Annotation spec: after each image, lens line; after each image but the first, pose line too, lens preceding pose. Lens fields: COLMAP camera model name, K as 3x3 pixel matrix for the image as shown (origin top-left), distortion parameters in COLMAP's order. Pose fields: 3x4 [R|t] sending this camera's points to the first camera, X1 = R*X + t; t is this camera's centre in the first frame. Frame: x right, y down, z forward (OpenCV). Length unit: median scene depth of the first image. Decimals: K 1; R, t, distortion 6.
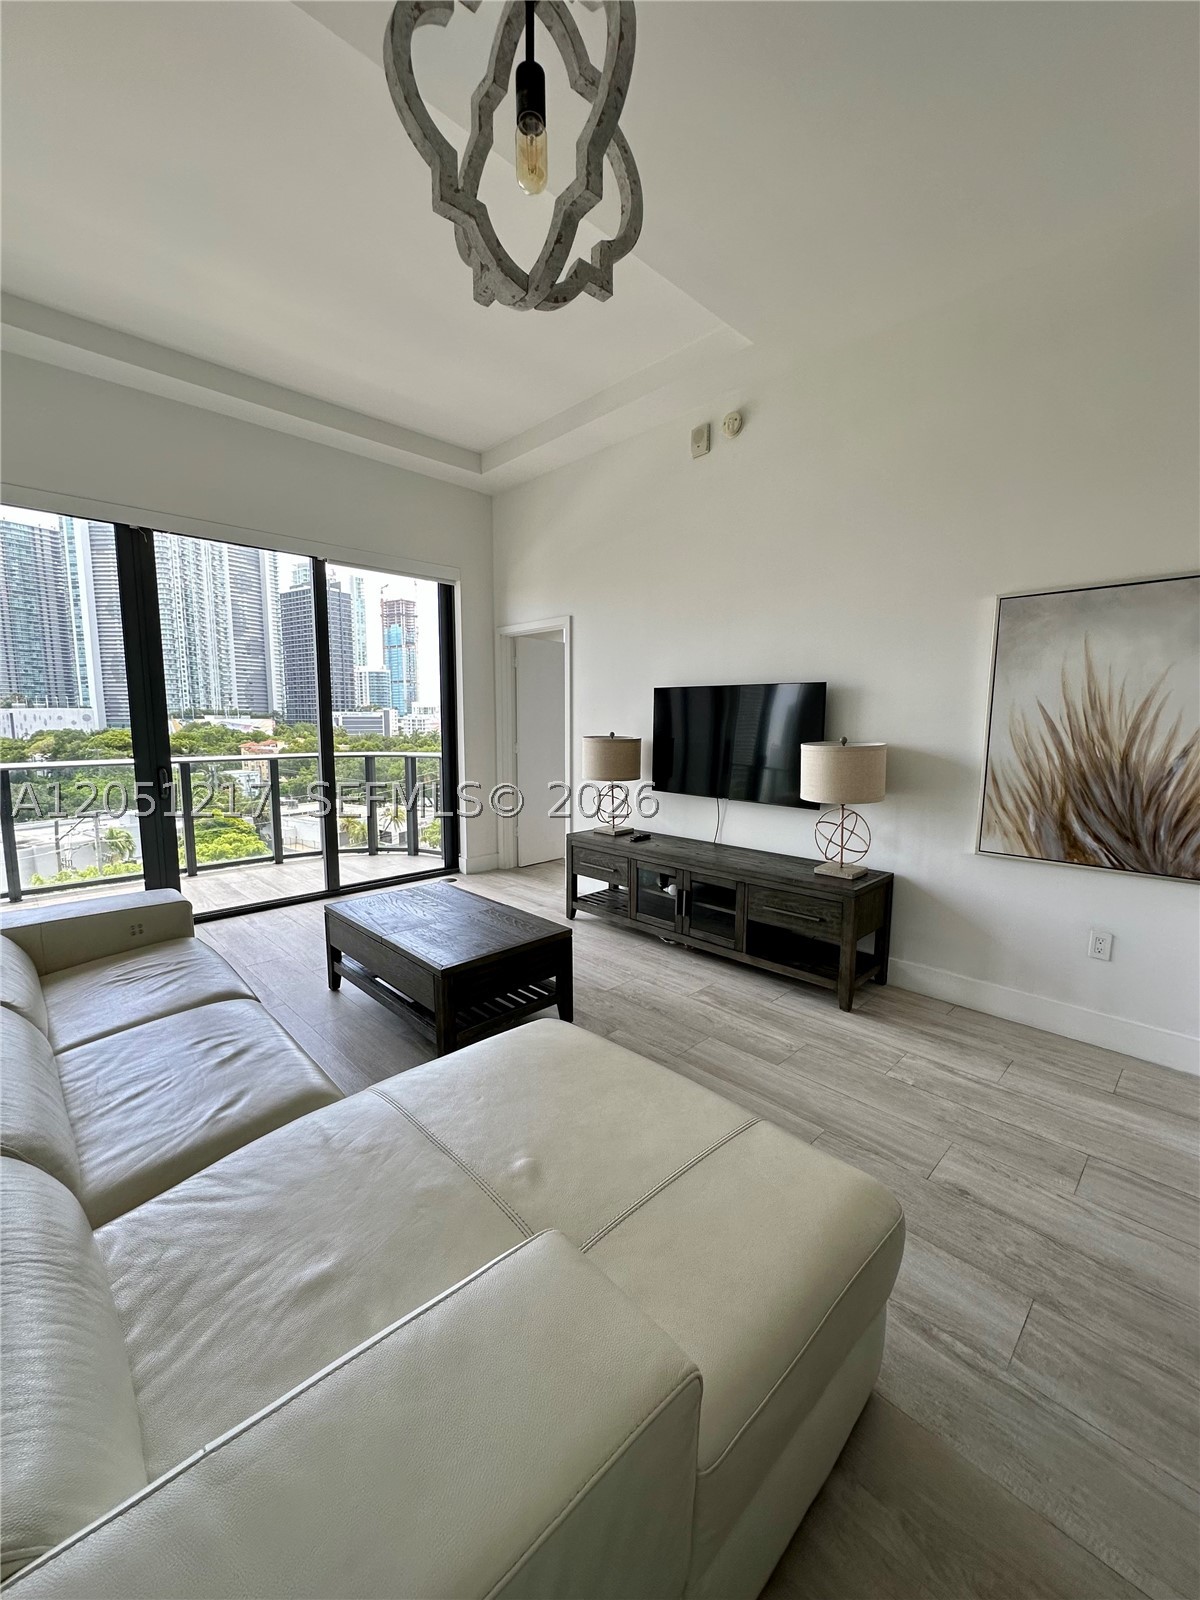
lens RADIAL K [[636.2, 0, 604.0], [0, 636.2, 803.3], [0, 0, 1]] dist [-0.004639, 0.000951]
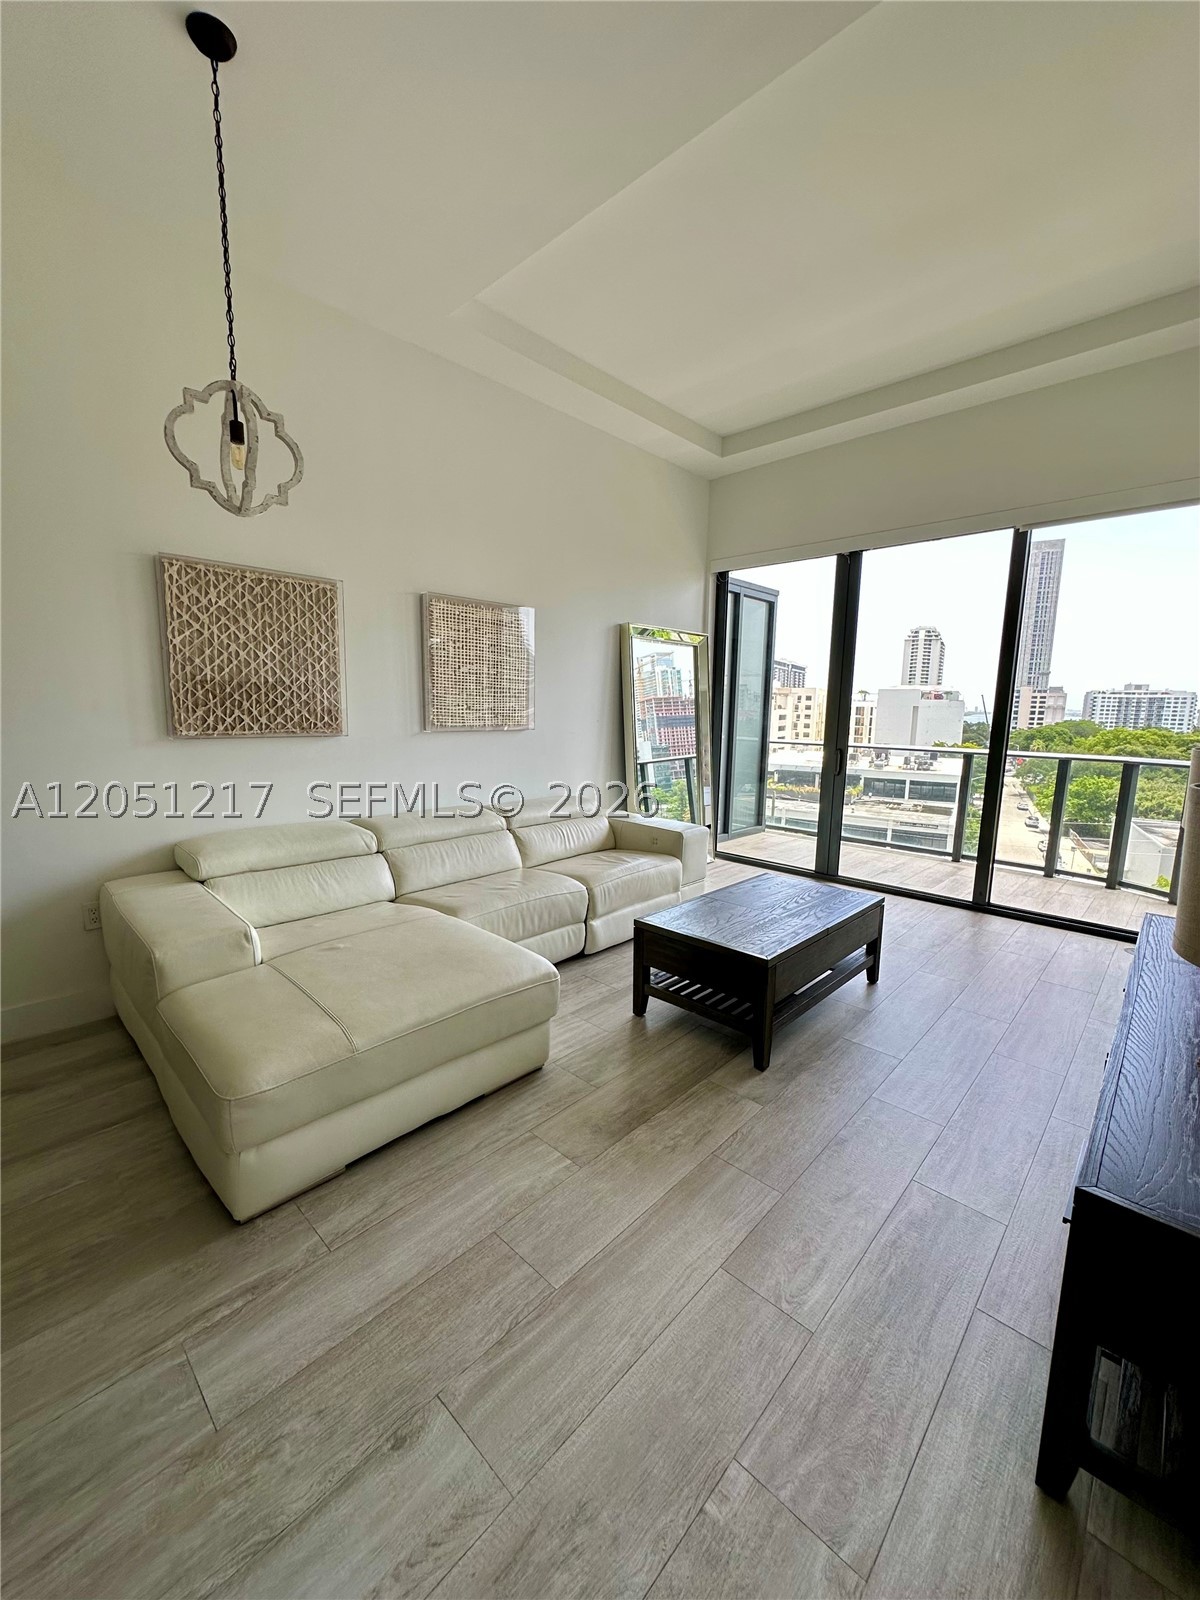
lens RADIAL K [[636.2, 0, 599.5], [0, 636.2, 796.4], [0, 0, 1]] dist [-0.004639, 0.000951]
pose [[0.028936, 0.138338, -0.989962, 0.421846], [-0.147245, 0.980163, 0.132664, -0.050909], [0.988677, 0.141928, 0.048731, 0.415413]]
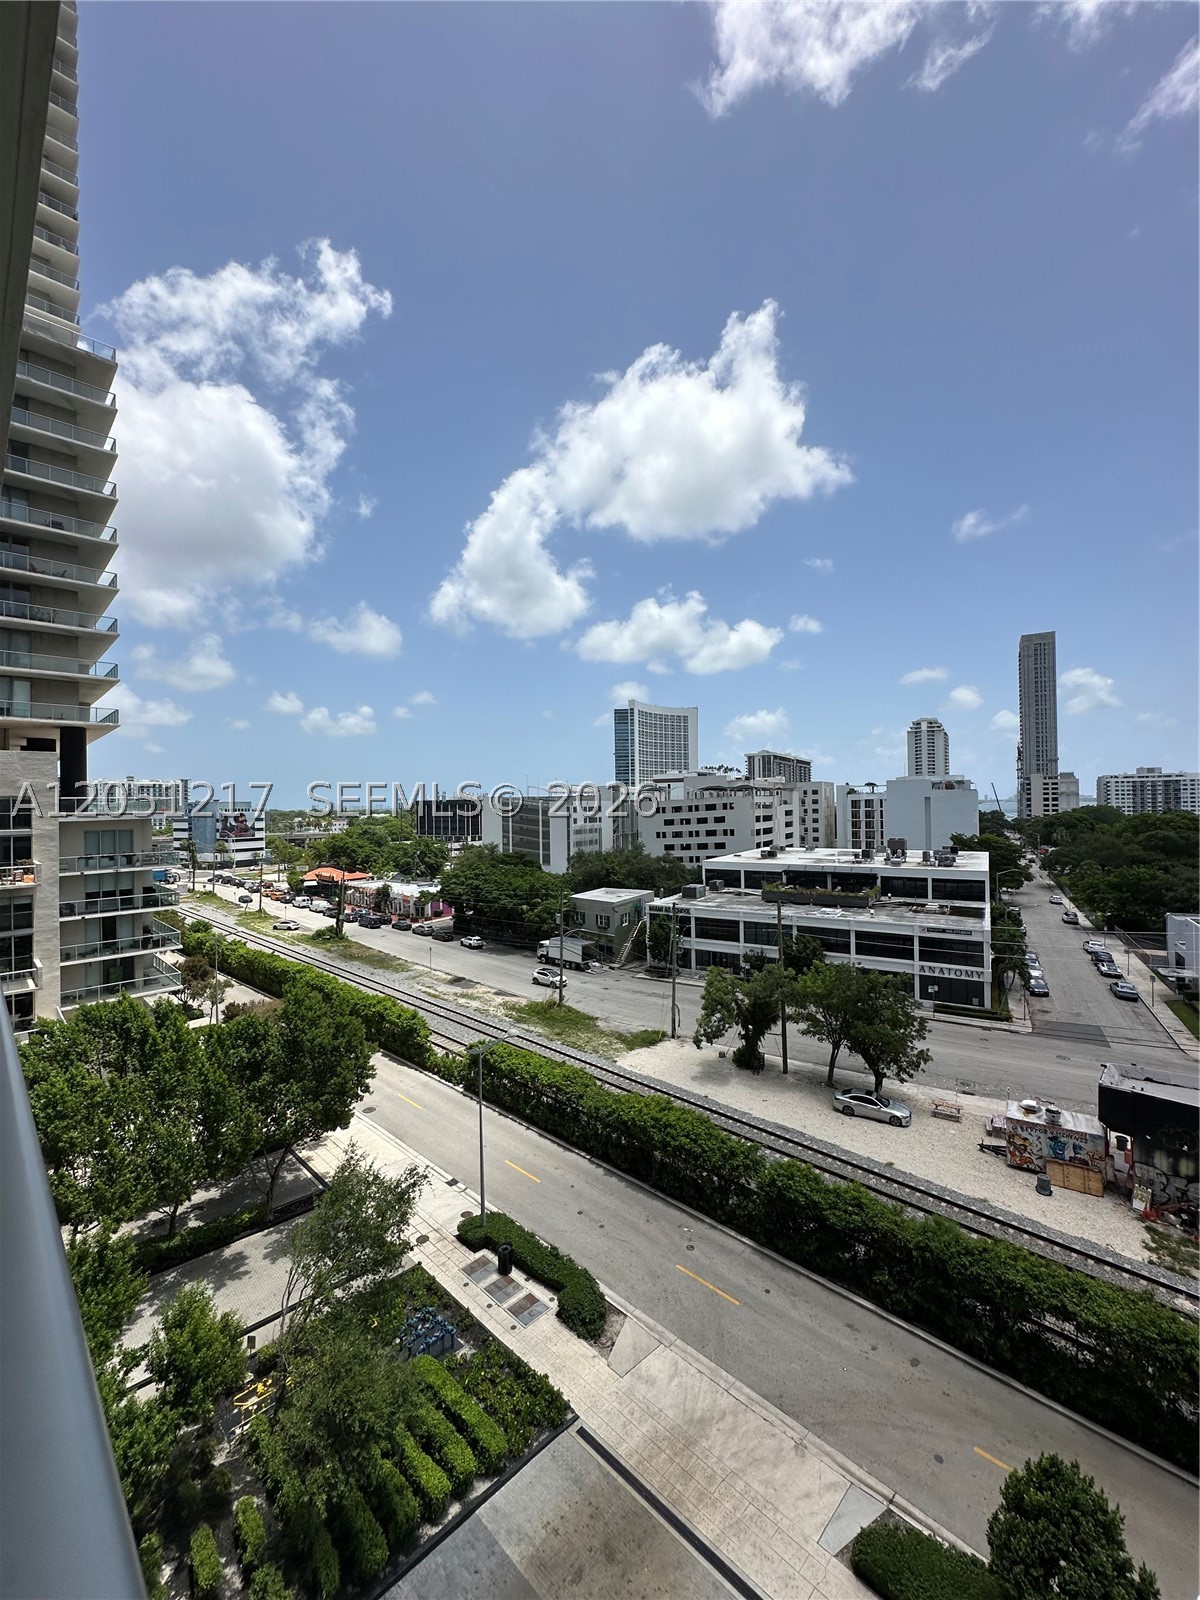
lens RADIAL K [[636.2, 0, 600.8], [0, 636.2, 796.1], [0, 0, 1]] dist [-0.004639, 0.000951]
pose [[0.014978, -0.018942, -0.999708, -0.920071], [-0.116964, 0.992923, -0.020566, -0.163263], [0.993023, 0.117238, 0.012656, 0.992388]]
